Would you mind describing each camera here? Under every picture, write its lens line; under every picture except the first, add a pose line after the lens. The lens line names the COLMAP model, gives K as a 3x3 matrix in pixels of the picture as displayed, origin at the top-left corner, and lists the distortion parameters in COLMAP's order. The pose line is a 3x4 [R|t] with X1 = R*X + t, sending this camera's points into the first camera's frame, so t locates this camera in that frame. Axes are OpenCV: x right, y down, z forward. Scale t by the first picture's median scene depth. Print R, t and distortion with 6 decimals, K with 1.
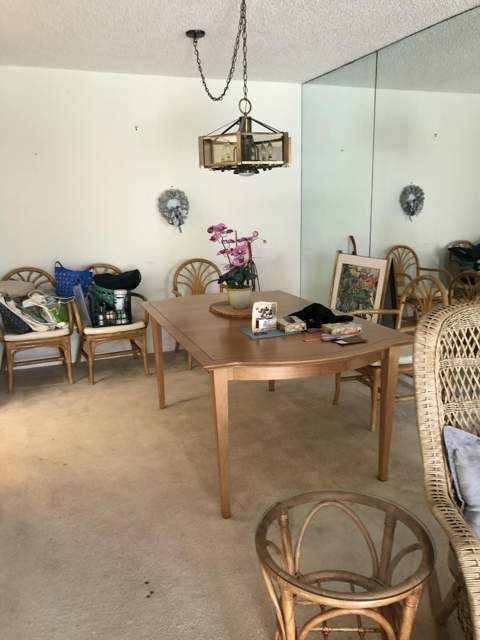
lens RADIAL K [[521.4, 0, 241.8], [0, 521.4, 321.6], [0, 0, 1]] dist [0.037878, -0.028199]
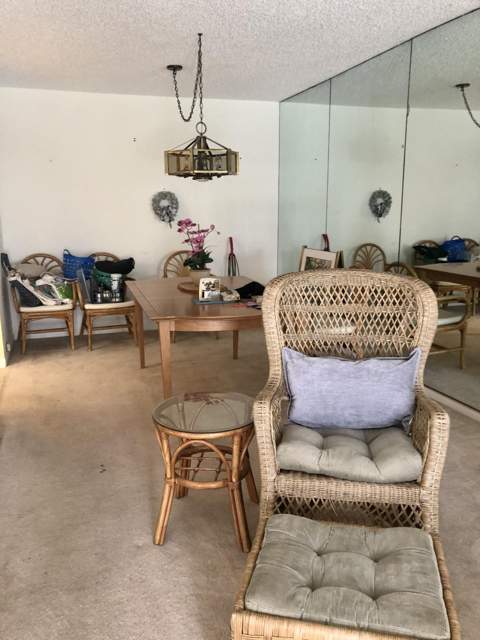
lens RADIAL K [[521.4, 0, 239.0], [0, 521.4, 318.8], [0, 0, 1]] dist [0.037878, -0.028199]
pose [[0.998198, 0.026539, -0.053826, 0.136880], [-0.027033, 0.999599, -0.008476, 0.053034], [0.053580, 0.009916, 0.998514, -0.217124]]
